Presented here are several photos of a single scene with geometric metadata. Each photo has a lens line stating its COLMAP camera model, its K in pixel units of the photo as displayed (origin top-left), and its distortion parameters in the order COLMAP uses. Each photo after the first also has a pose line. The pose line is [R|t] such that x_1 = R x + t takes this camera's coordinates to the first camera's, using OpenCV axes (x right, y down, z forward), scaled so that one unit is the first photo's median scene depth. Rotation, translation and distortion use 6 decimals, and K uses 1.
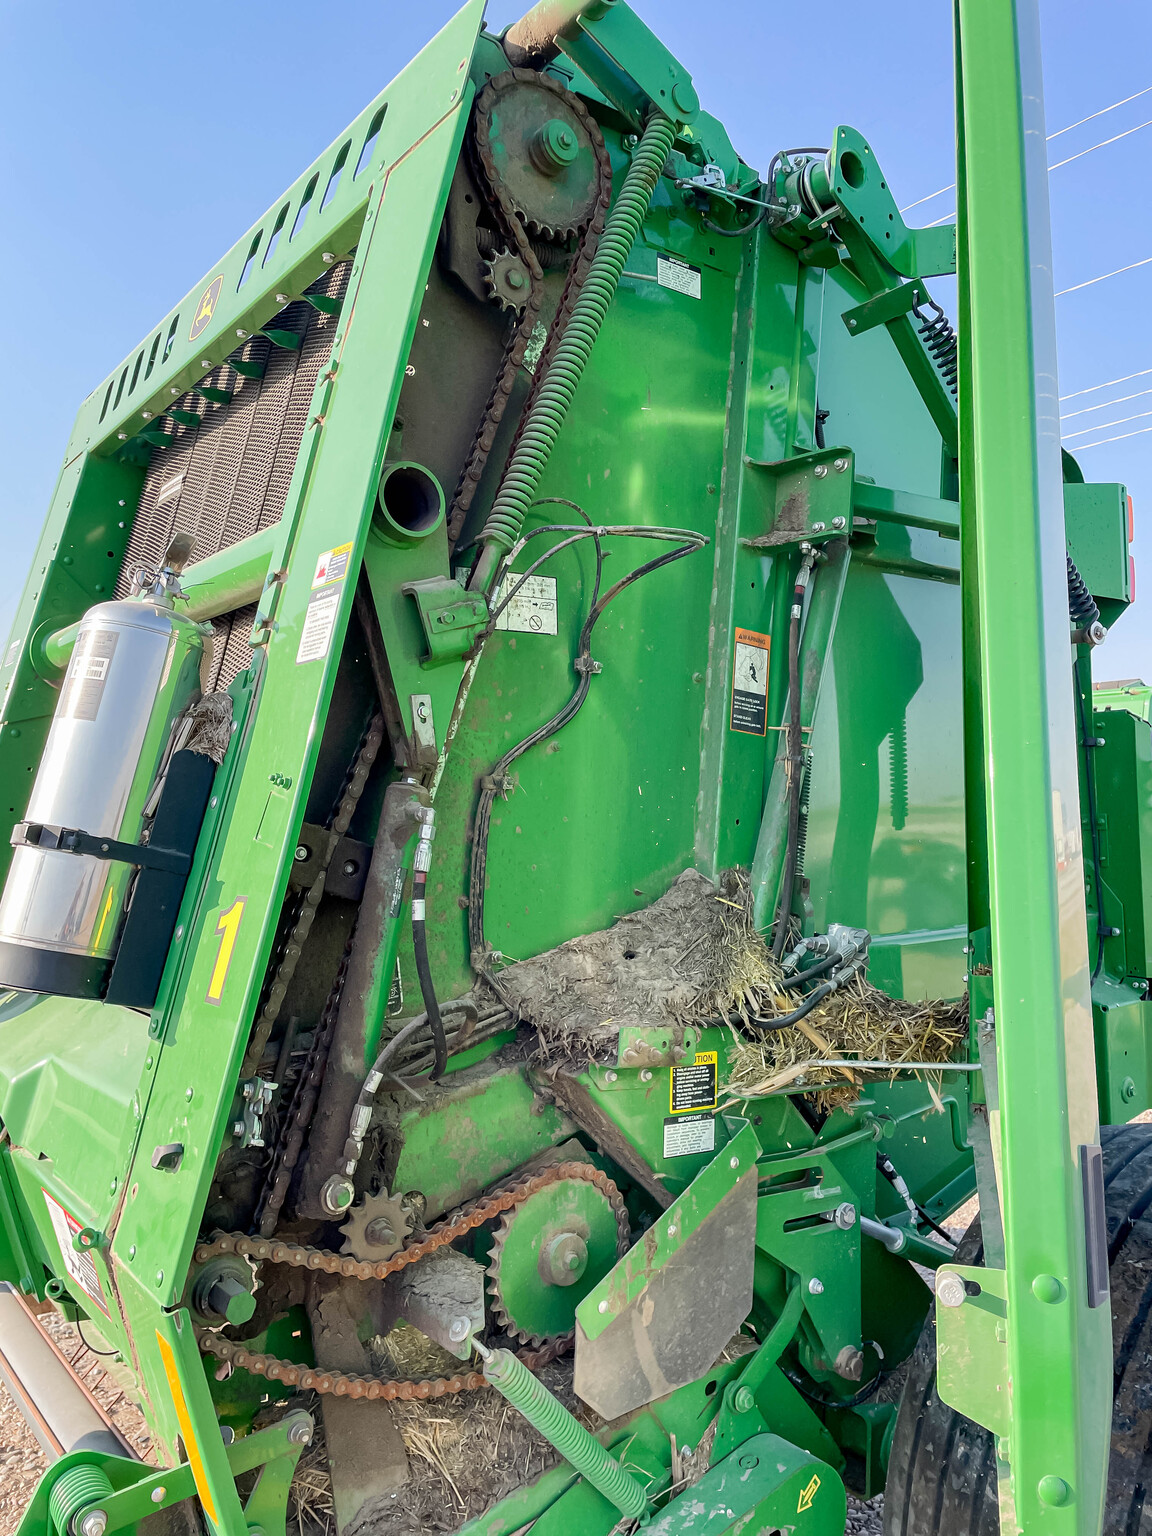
lens RADIAL K [[1180.2, 0, 576.0], [0, 1180.2, 768.0], [0, 0, 1]] dist [0.116950, -0.172850]
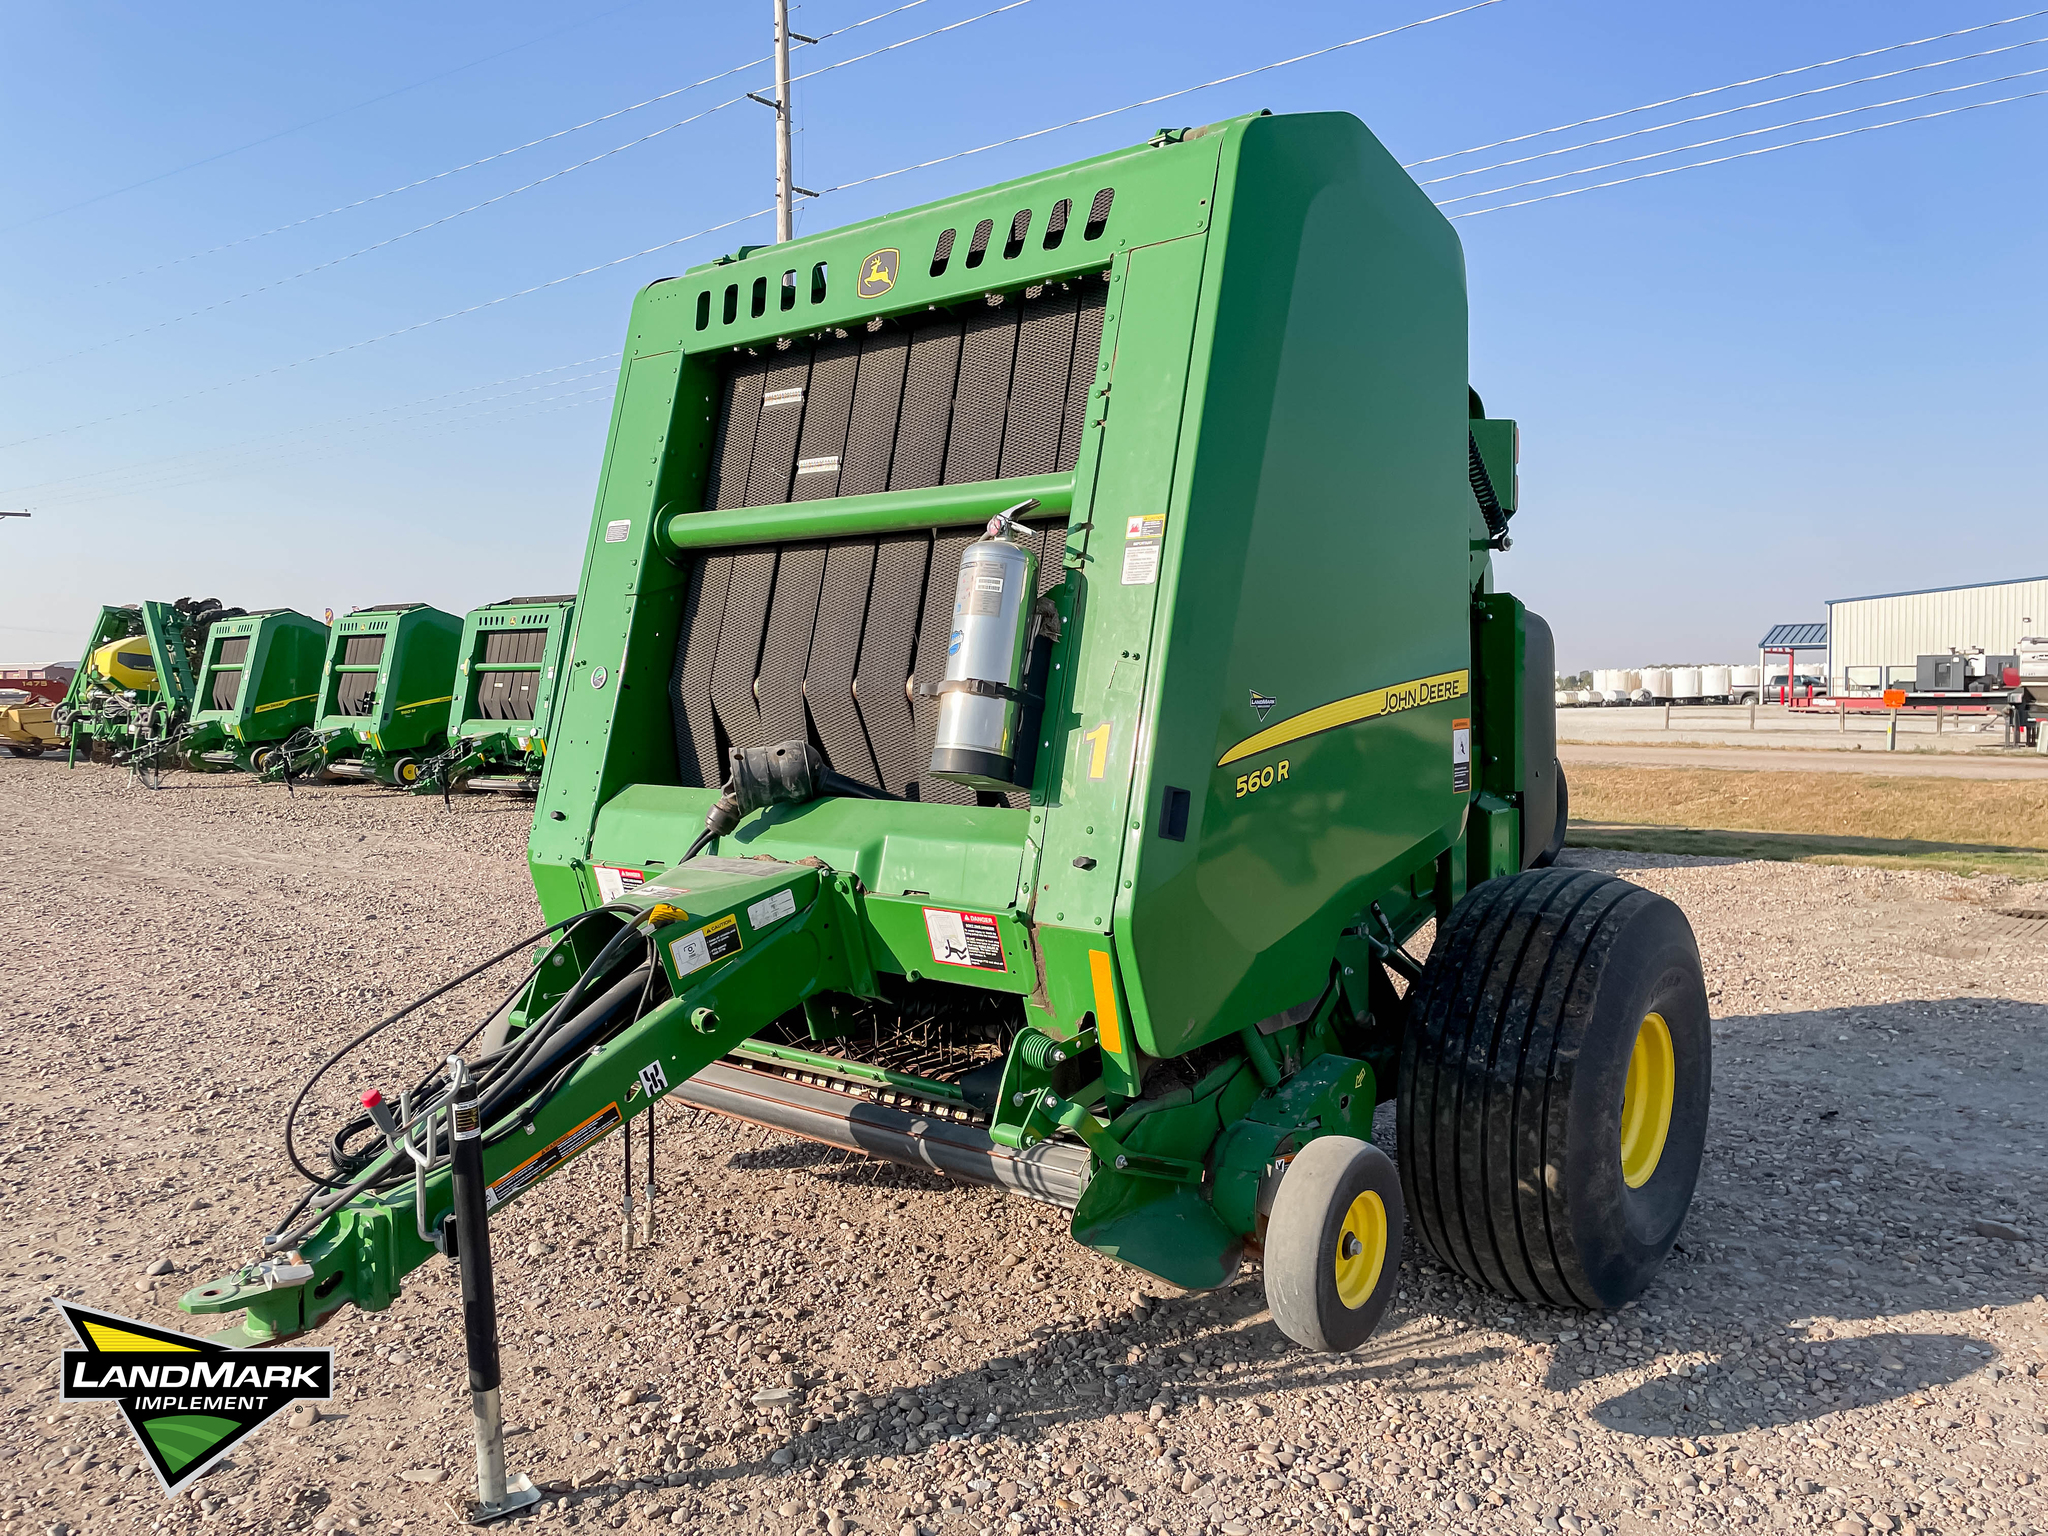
lens RADIAL K [[1525.6, 0, 1039.8], [0, 1525.6, 765.1], [0, 0, 1]] dist [0.093916, -0.108695]
pose [[0.975828, -0.010640, 0.218281, -0.708347], [-0.011282, 0.995030, 0.098939, -0.039740], [-0.218249, -0.099010, 0.970858, -0.944948]]
